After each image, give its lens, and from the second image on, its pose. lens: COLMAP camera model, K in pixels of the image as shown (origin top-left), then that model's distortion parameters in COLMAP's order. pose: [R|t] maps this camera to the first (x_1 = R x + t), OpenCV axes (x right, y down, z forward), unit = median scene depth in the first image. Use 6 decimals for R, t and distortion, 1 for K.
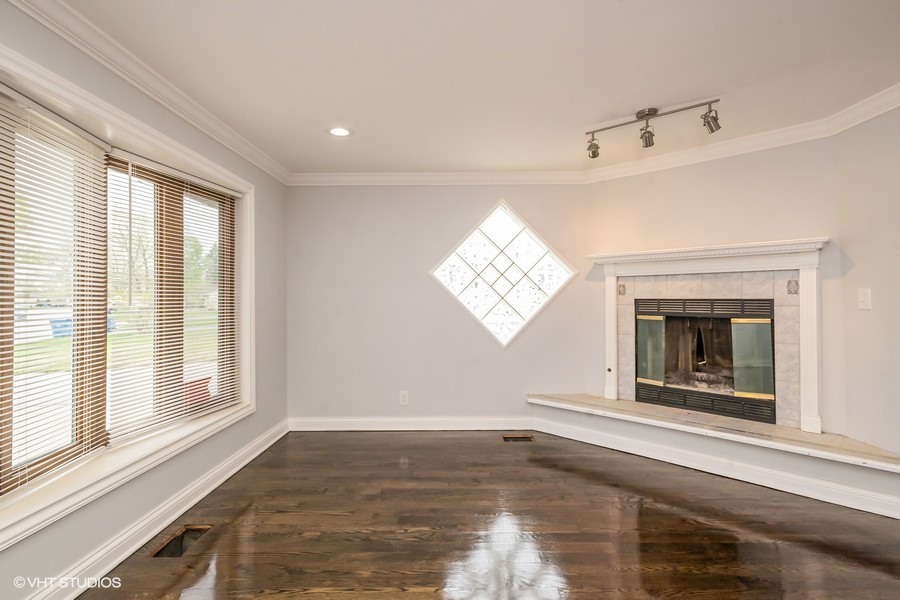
lens RADIAL K [[442.9, 0, 454.6], [0, 442.9, 295.8], [0, 0, 1]] dist [0.030506, 0.000242]
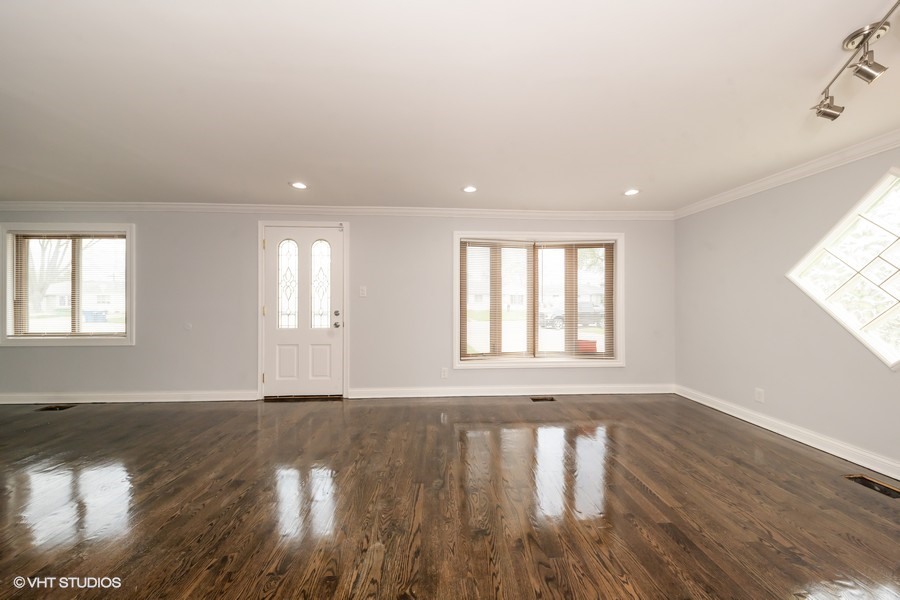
lens RADIAL K [[324.1, 0, 450.0], [0, 324.1, 300.0], [0, 0, 1]] dist [0.000027, -0.000043]
pose [[0.053461, 0.006110, -0.998551, 0.695240], [0.009995, 0.999928, 0.006654, -0.009380], [0.998520, -0.010336, 0.053396, 0.256489]]
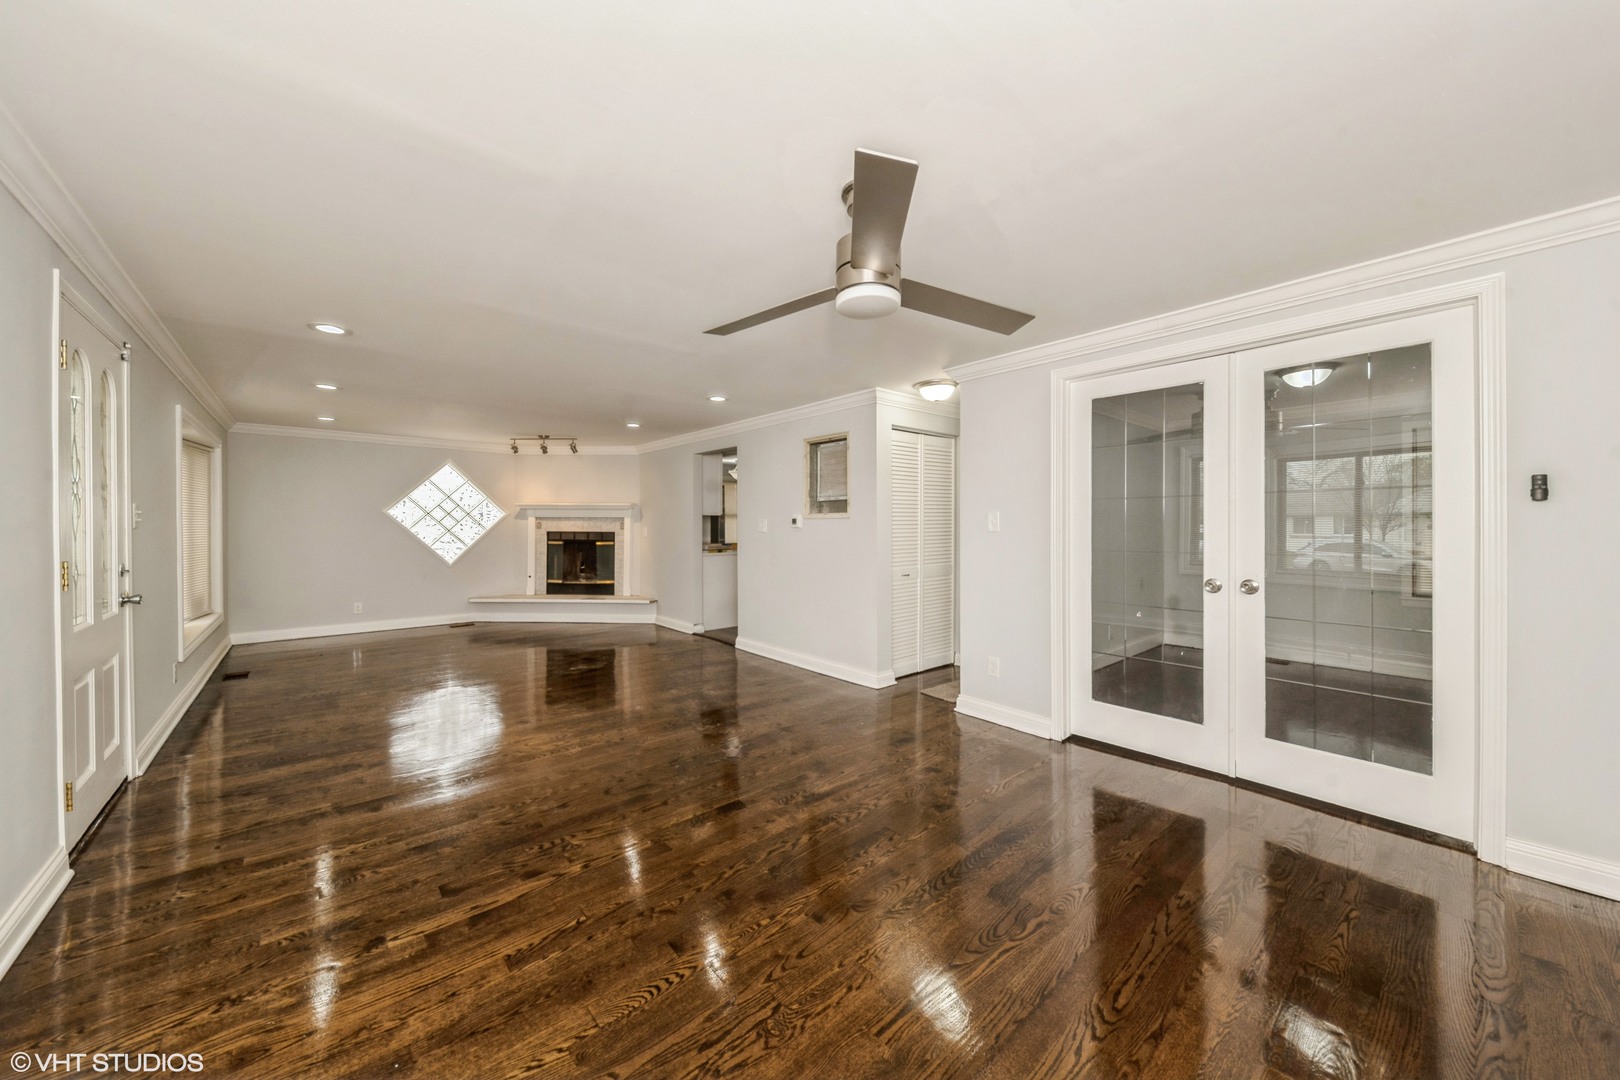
lens RADIAL K [[568.4, 0, 818.6], [0, 568.4, 530.9], [0, 0, 1]] dist [0.001310, 0.000066]
pose [[0.741947, 0.000326, 0.670459, -0.260601], [-0.011430, 0.999861, 0.012162, -0.033095], [-0.670362, -0.016686, 0.741847, -1.257723]]
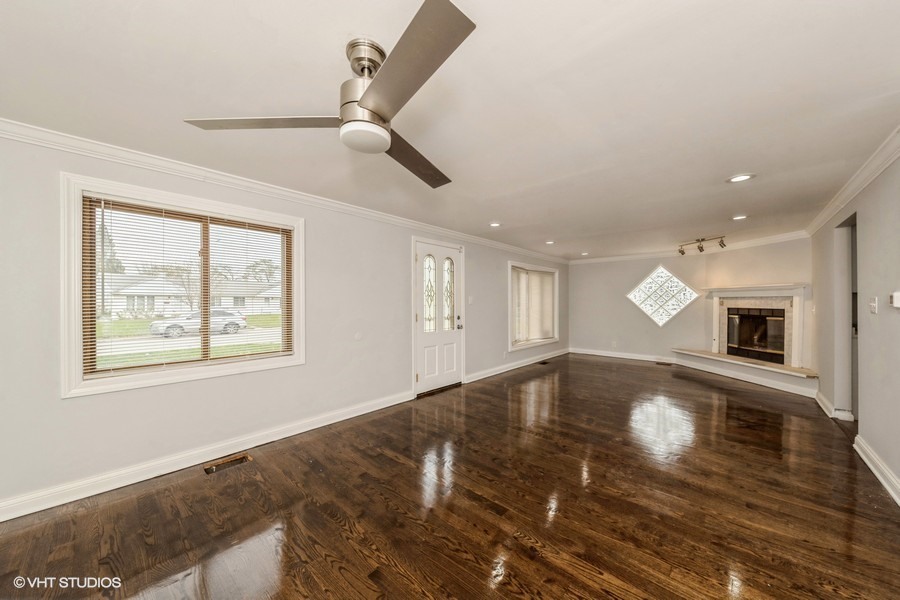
lens RADIAL K [[317.9, 0, 450.1], [0, 317.9, 302.5], [0, 0, 1]] dist [0.000824, -0.000002]
pose [[0.744995, 0.005259, -0.667049, 0.454109], [0.002767, 0.999936, 0.010974, -0.041017], [0.667064, -0.010021, 0.744933, -1.120955]]
